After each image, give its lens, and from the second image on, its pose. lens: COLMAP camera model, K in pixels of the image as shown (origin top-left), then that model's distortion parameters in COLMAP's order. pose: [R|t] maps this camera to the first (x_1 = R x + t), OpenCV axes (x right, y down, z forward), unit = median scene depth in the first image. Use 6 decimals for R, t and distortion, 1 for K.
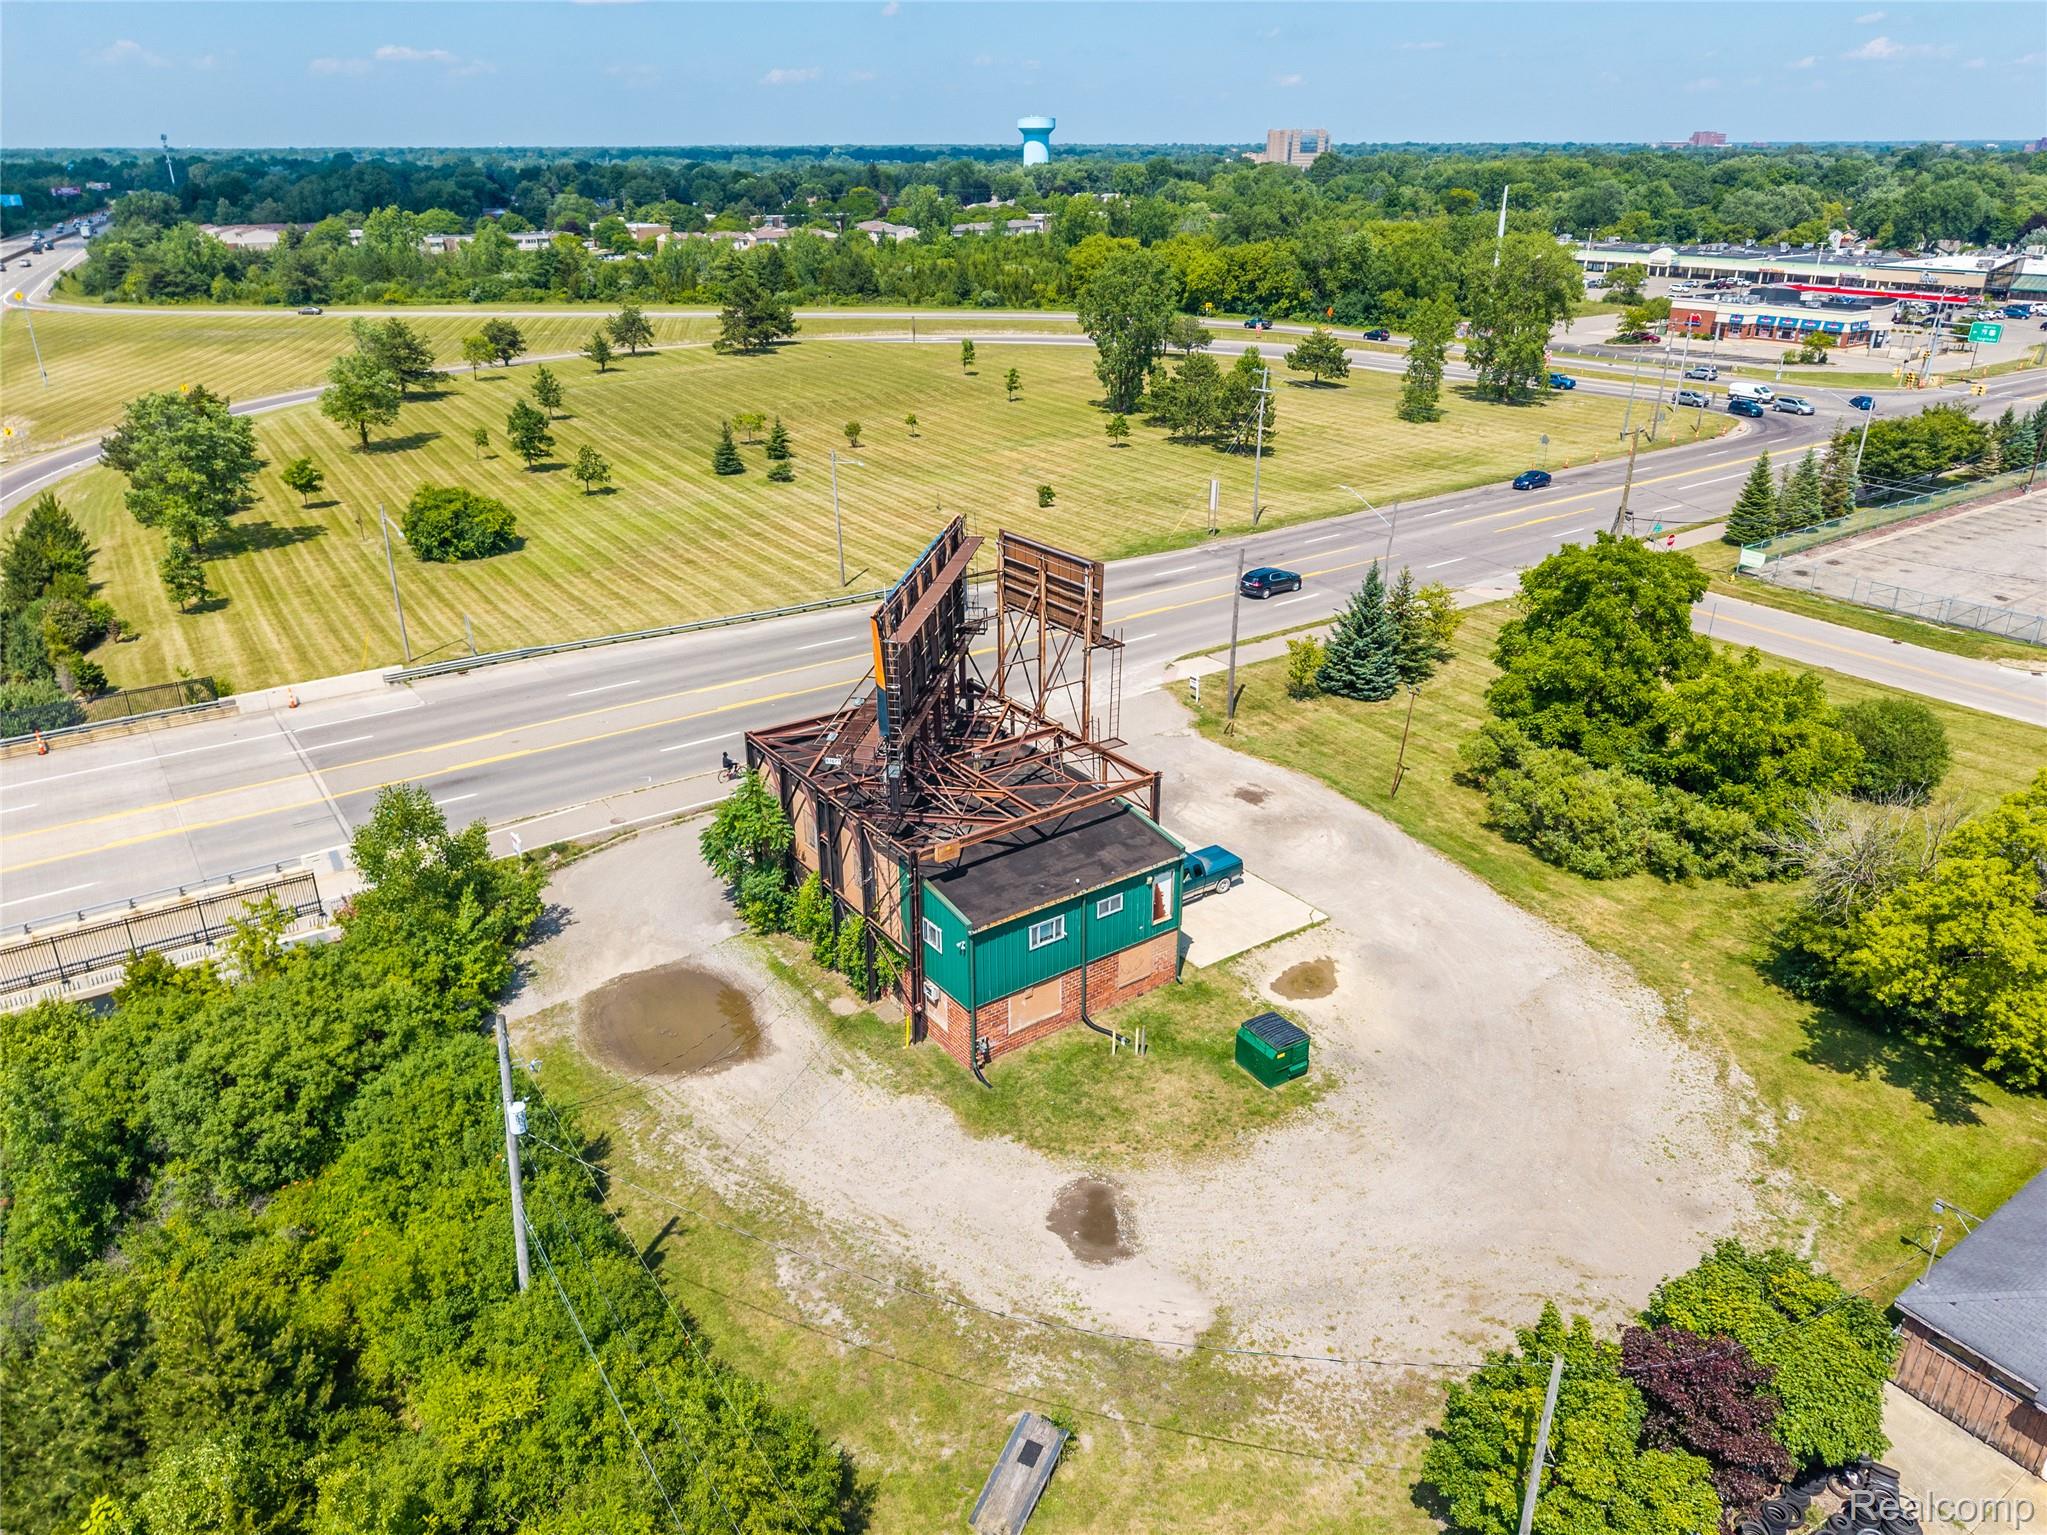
lens RADIAL K [[1378.4, 0, 1017.5], [0, 1378.4, 764.9], [0, 0, 1]] dist [0.006747, -0.003407]
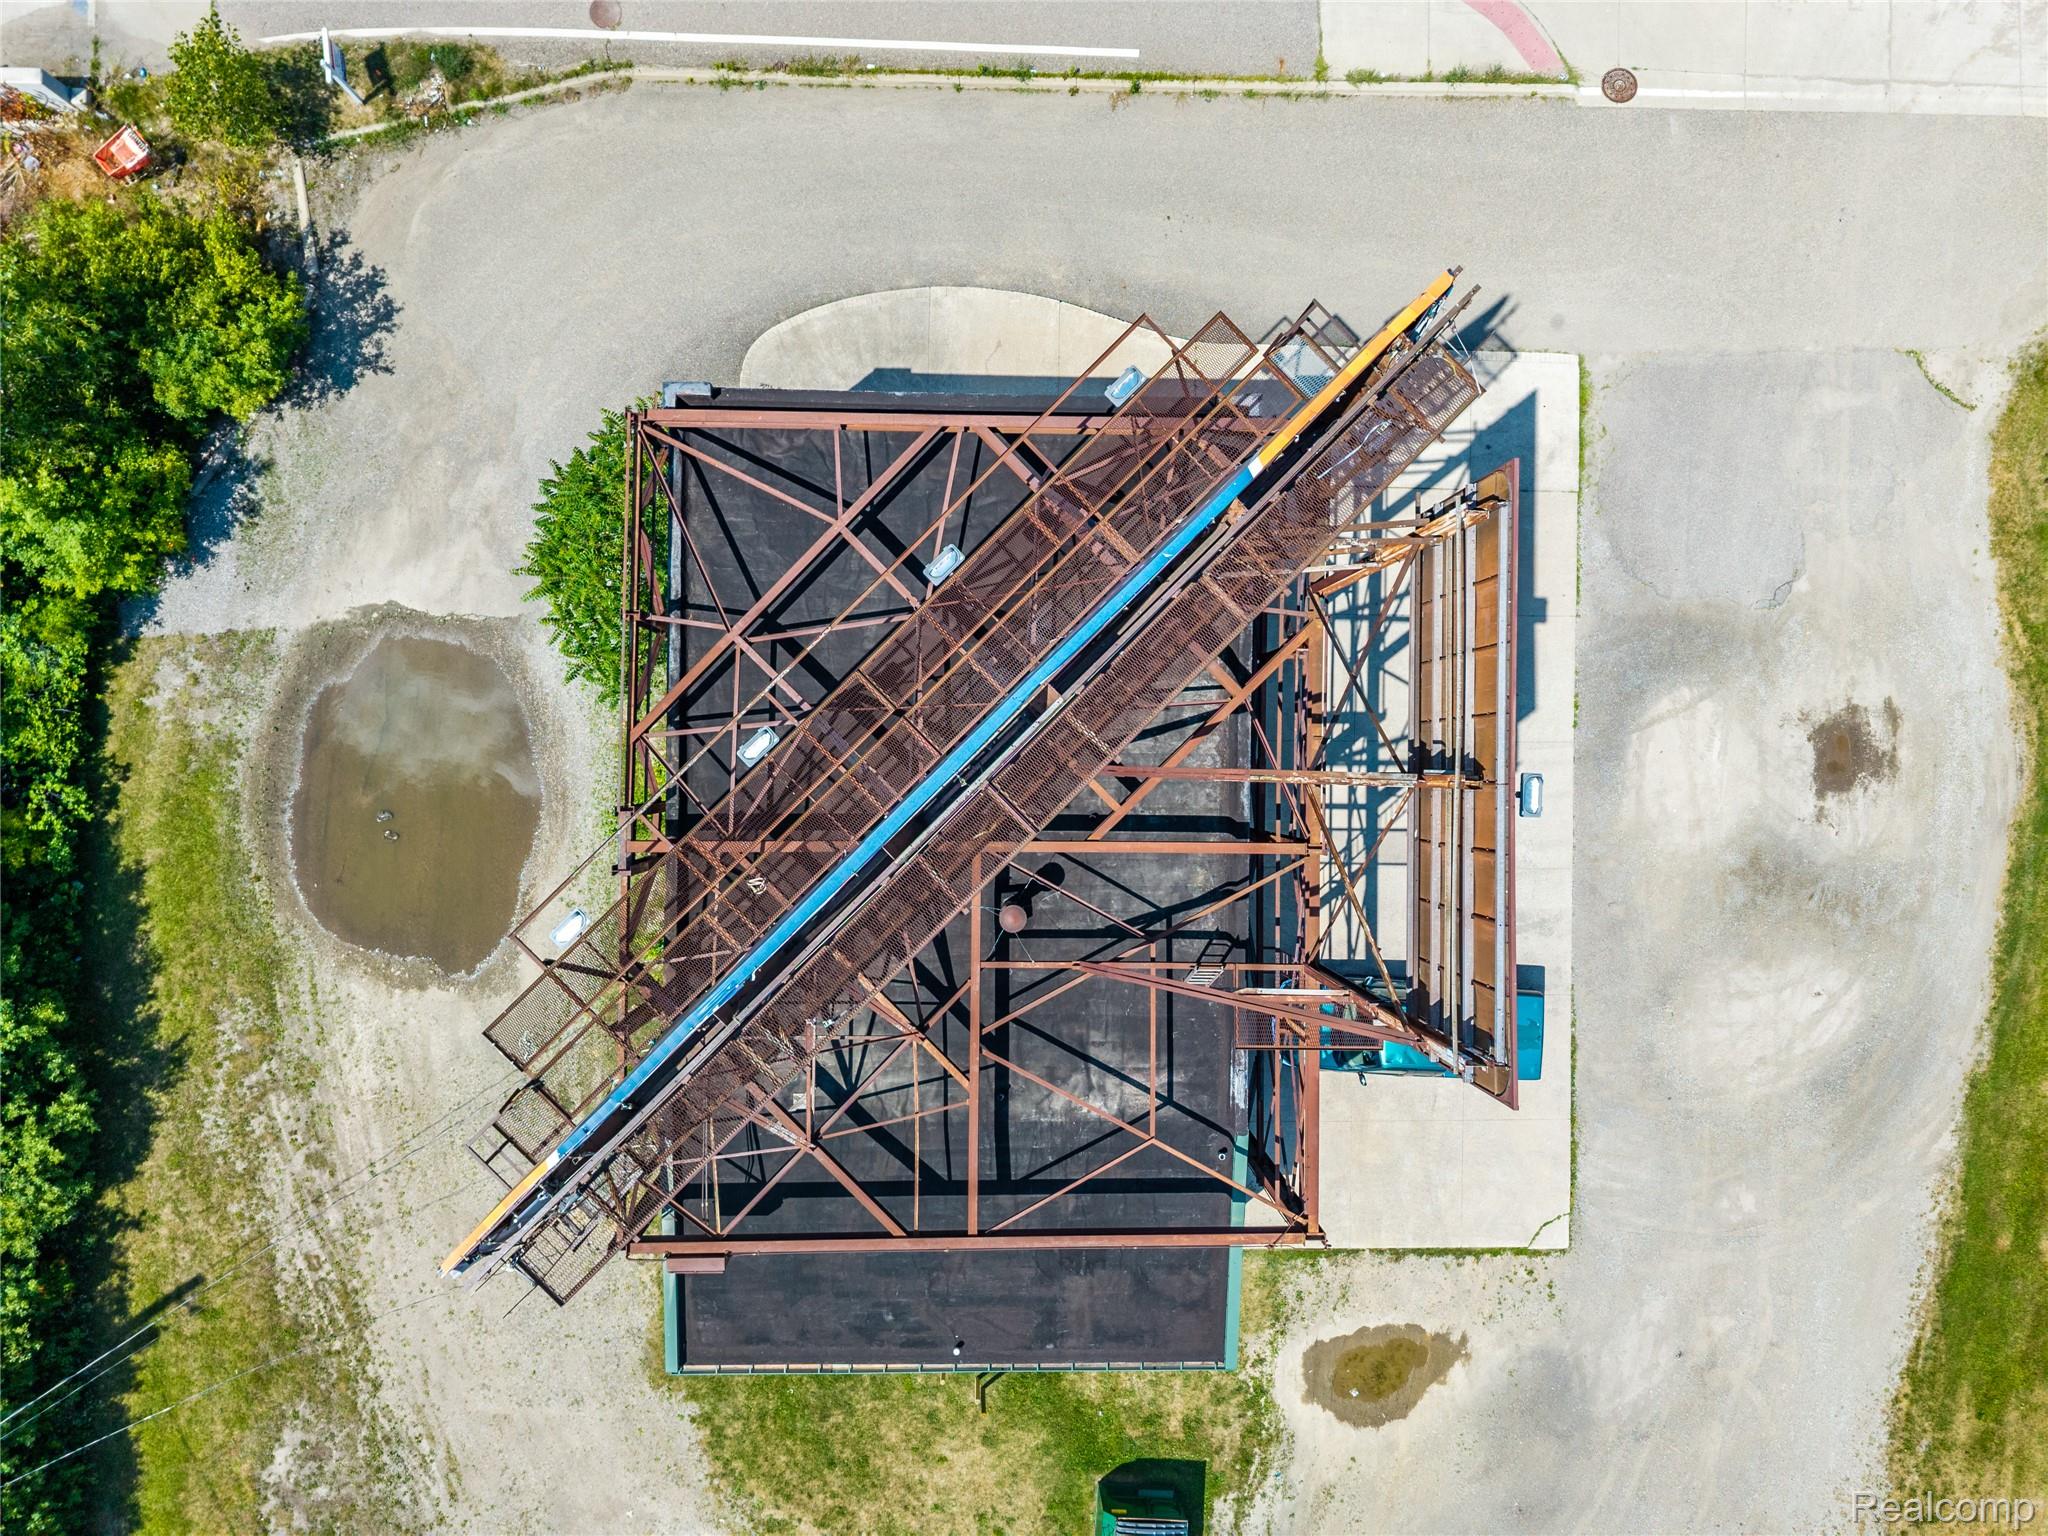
lens RADIAL K [[1379.1, 0, 1018.0], [0, 1379.1, 765.4], [0, 0, 1]] dist [0.006747, -0.003407]
pose [[0.806730, 0.589978, 0.033348, -0.059719], [-0.273126, 0.322236, 0.906403, -0.329276], [0.524012, -0.740331, 0.421096, 0.733518]]
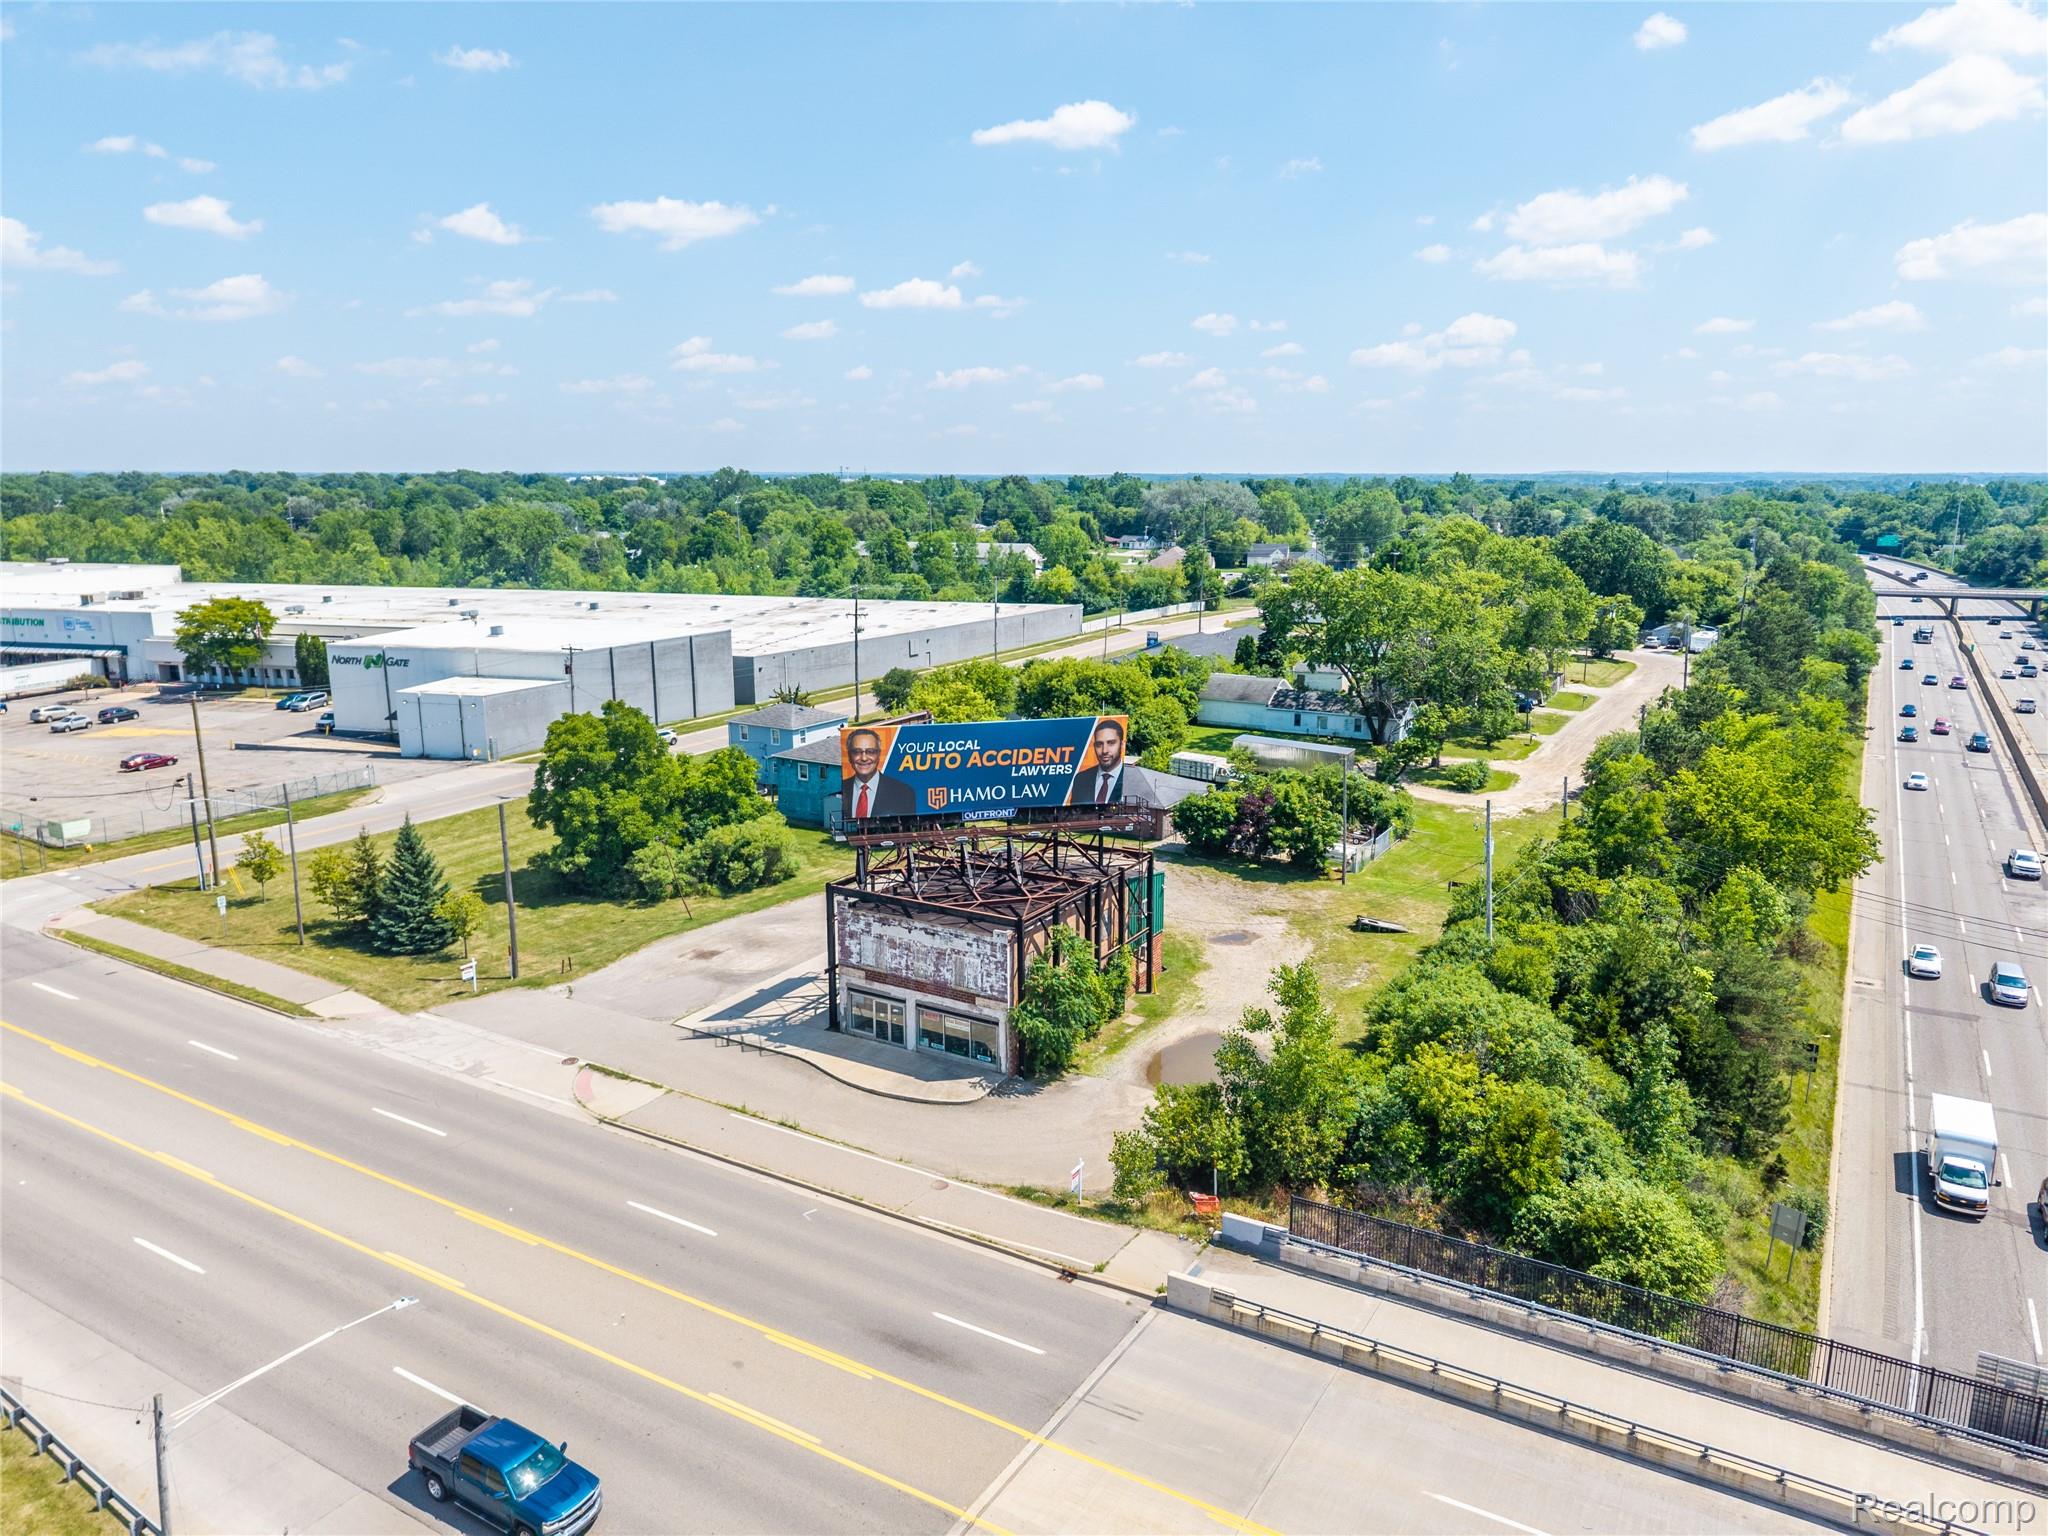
lens RADIAL K [[1371.9, 0, 1025.7], [0, 1371.9, 739.8], [0, 0, 1]] dist [0.074007, -0.114518]
pose [[-0.396476, -0.169098, 0.902338, -1.037689], [0.372861, 0.868513, 0.326589, -0.450098], [-0.838917, 0.465931, -0.281294, 1.105119]]
